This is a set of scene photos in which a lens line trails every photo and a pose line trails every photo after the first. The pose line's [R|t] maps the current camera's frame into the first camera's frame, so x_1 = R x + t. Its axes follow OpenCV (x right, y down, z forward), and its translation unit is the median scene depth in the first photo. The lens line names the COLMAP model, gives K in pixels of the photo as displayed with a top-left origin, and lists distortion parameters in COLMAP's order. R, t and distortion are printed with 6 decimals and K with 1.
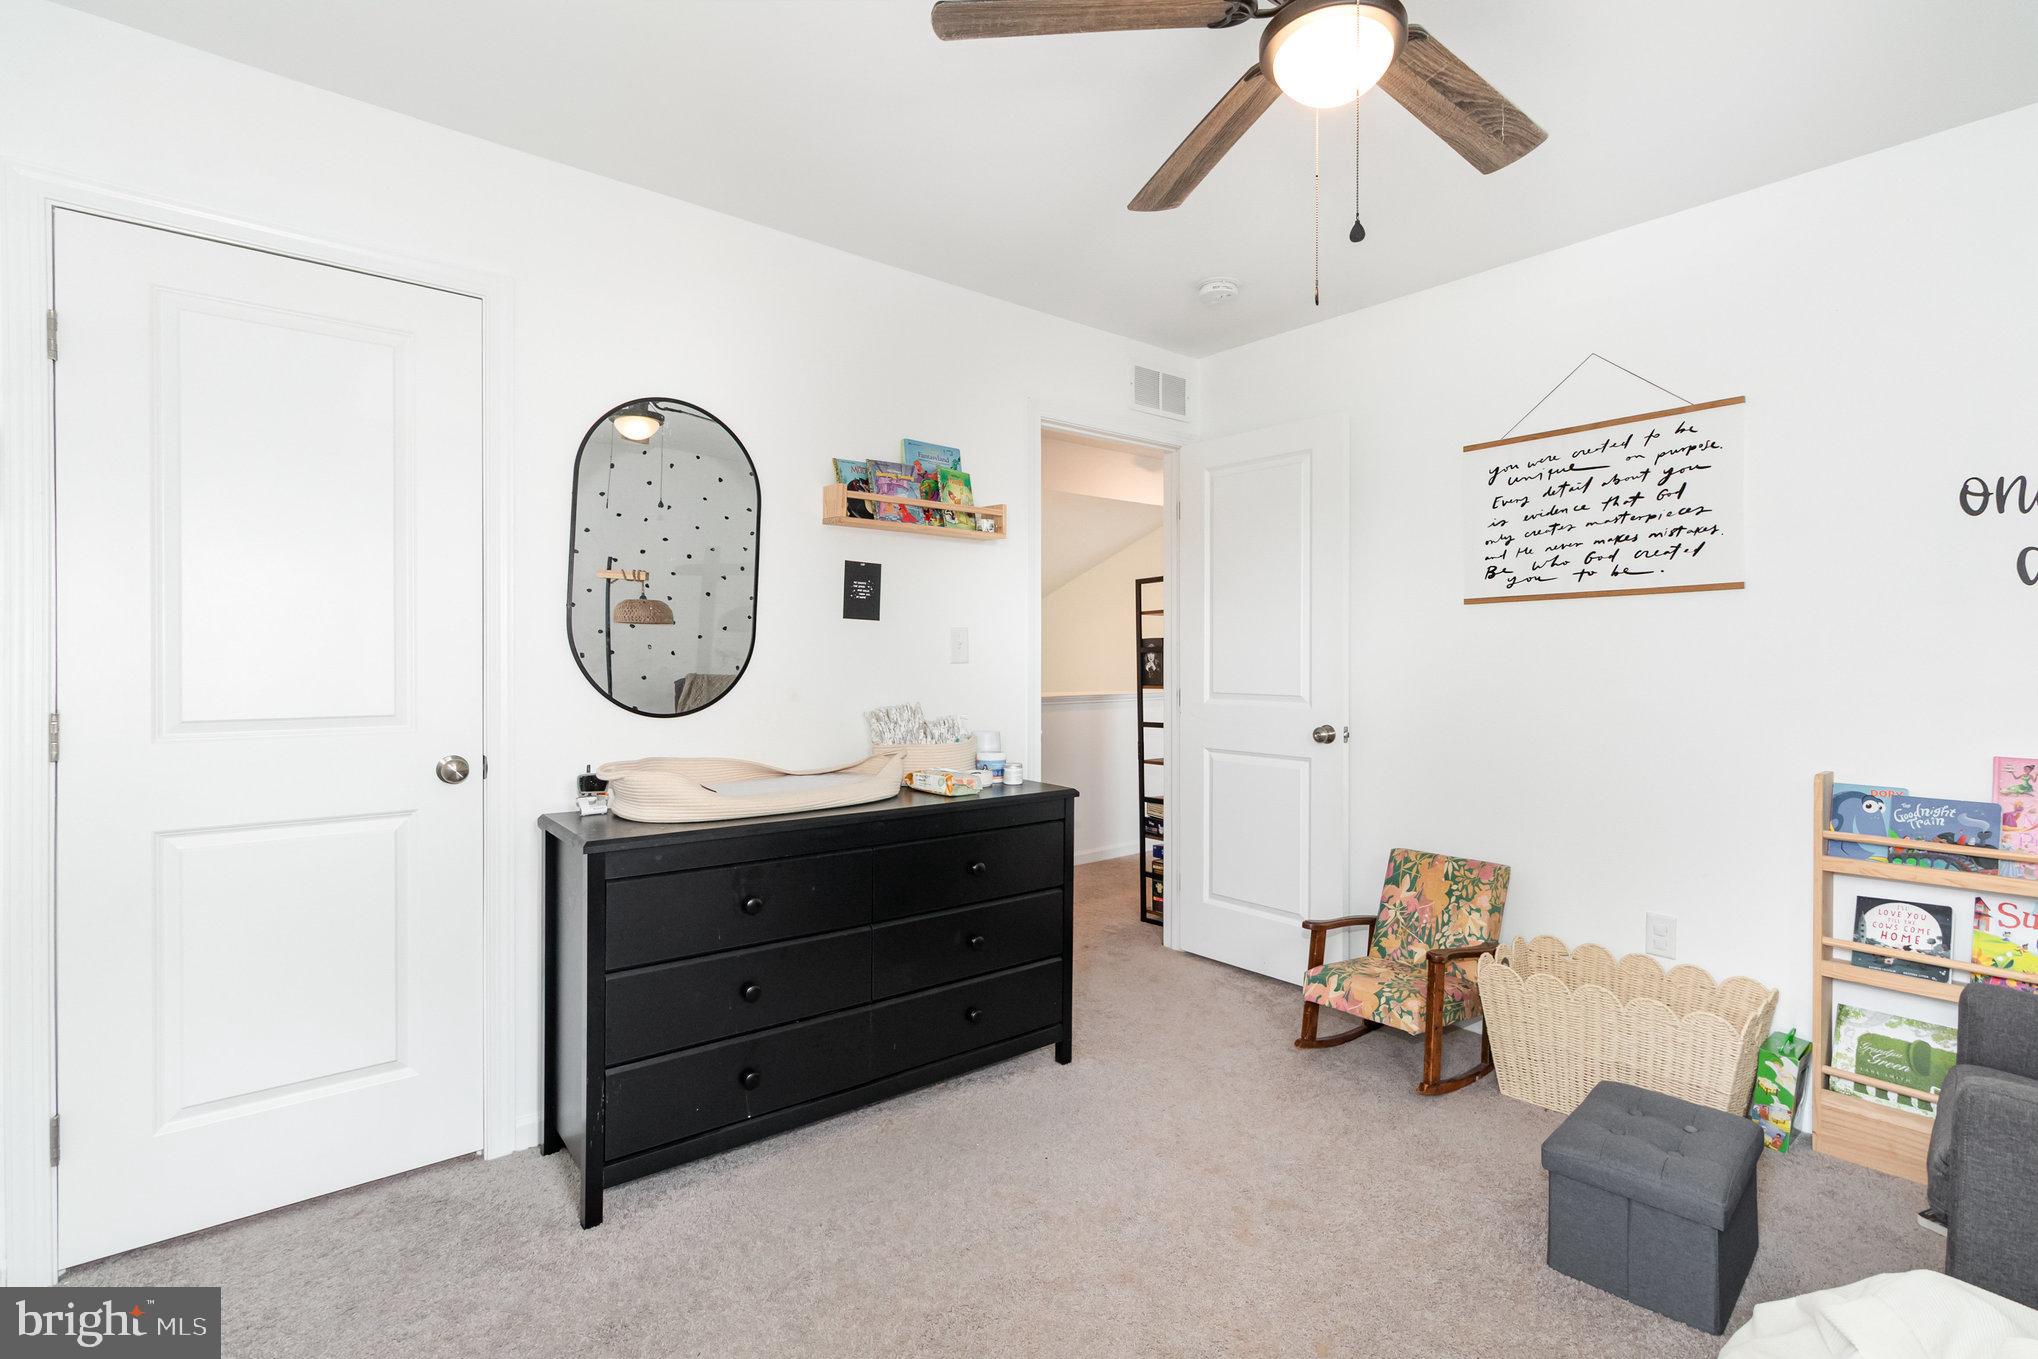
lens RADIAL K [[969.4, 0, 1025.0], [0, 969.4, 671.1], [0, 0, 1]] dist [-0.000608, -0.000568]
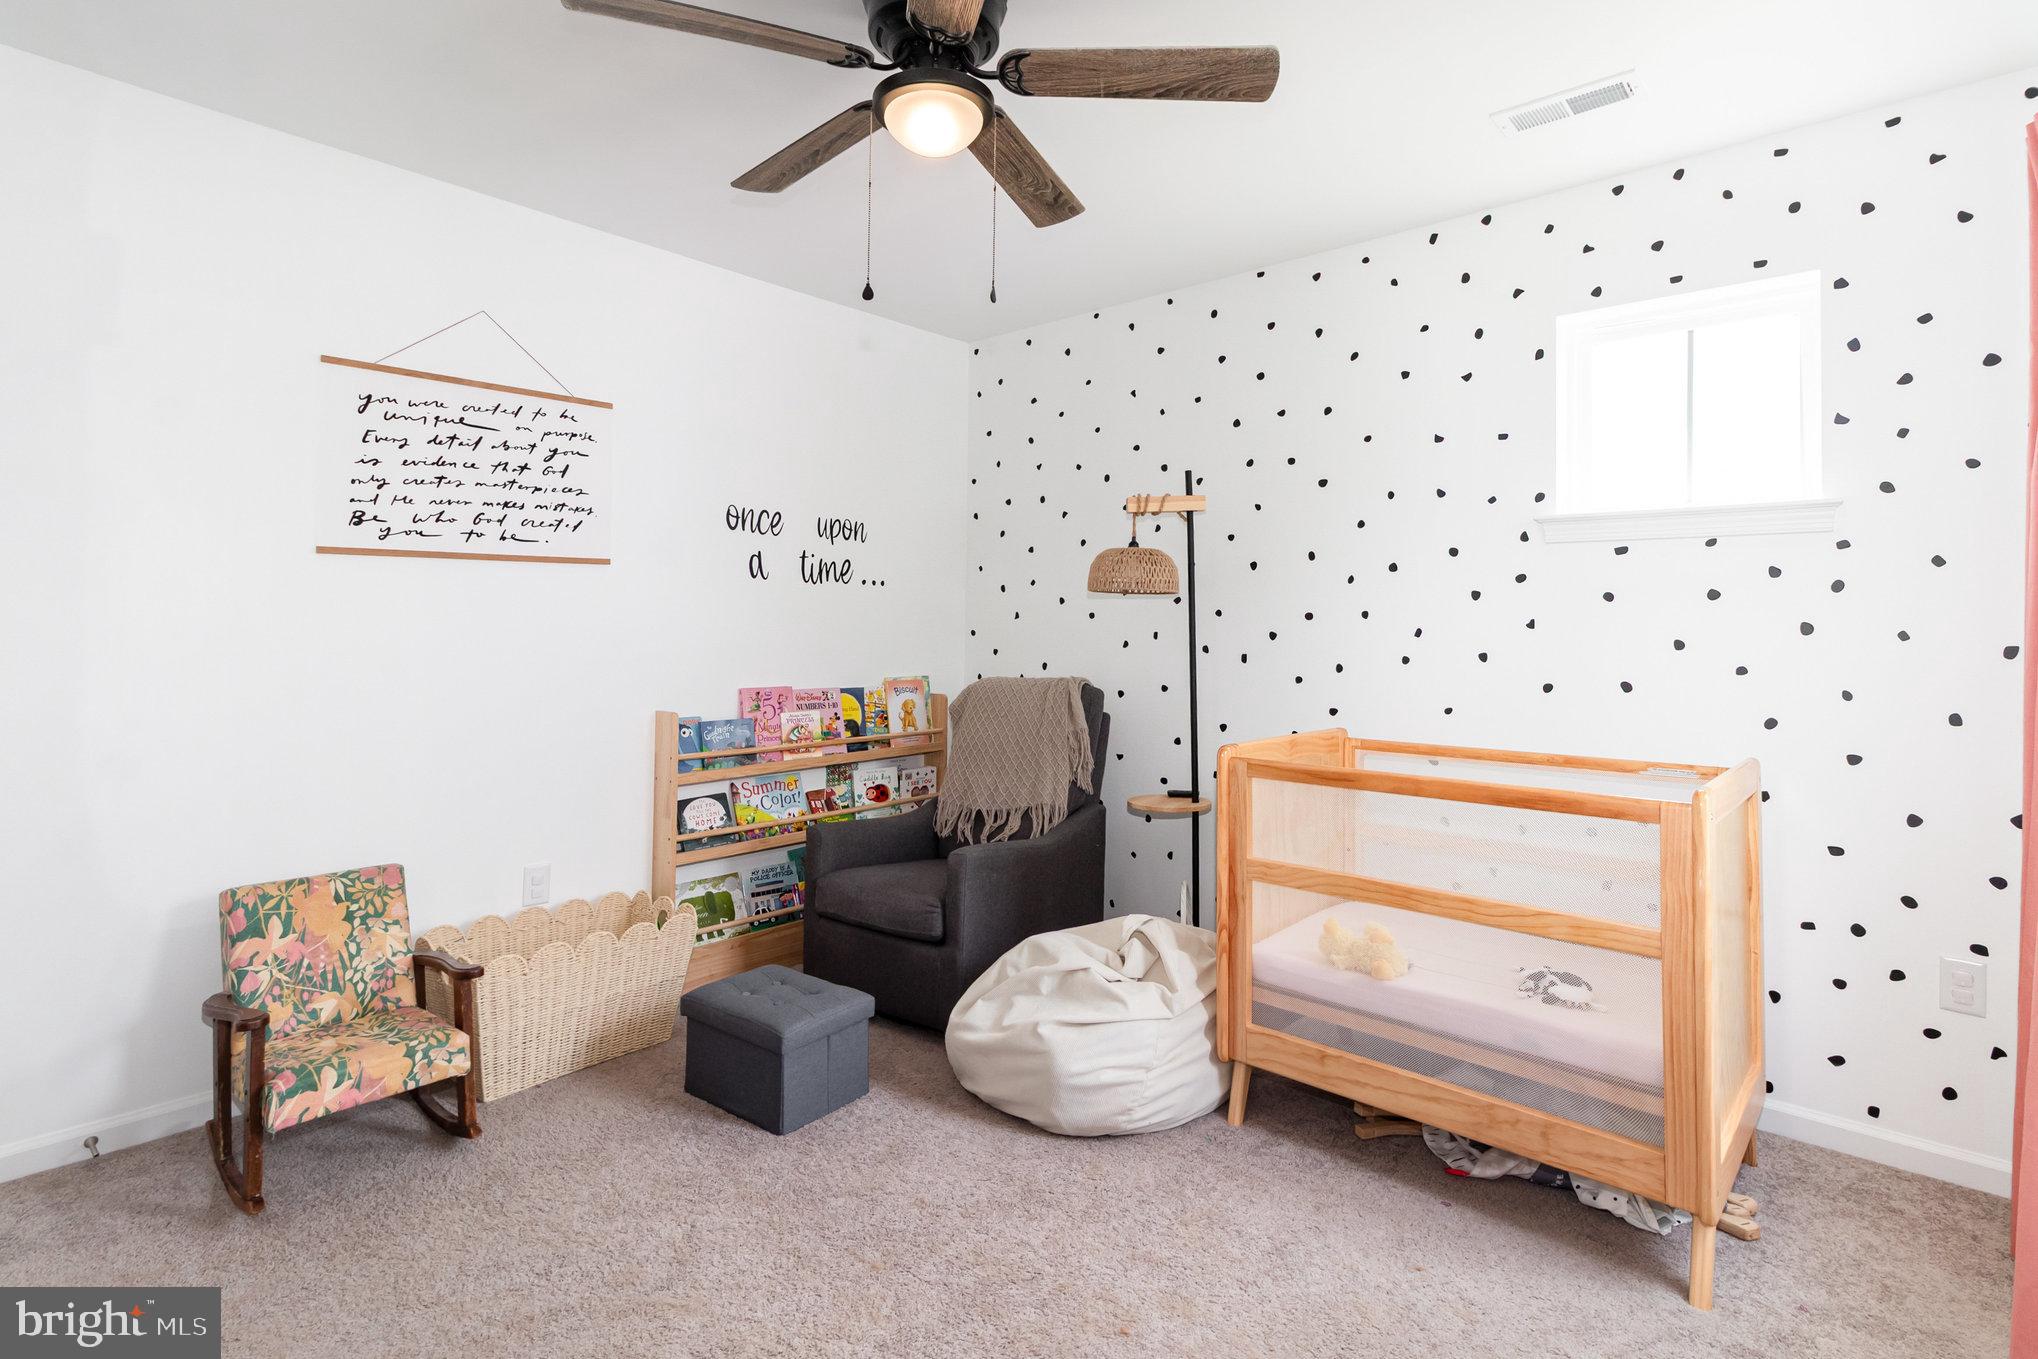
lens RADIAL K [[969.4, 0, 1043.7], [0, 969.4, 623.4], [0, 0, 1]] dist [-0.000608, -0.000568]
pose [[-0.155807, 0.009397, 0.987743, -0.464015], [0.012926, 0.999889, -0.007473, 0.002316], [-0.987703, 0.011603, -0.155911, 0.595281]]
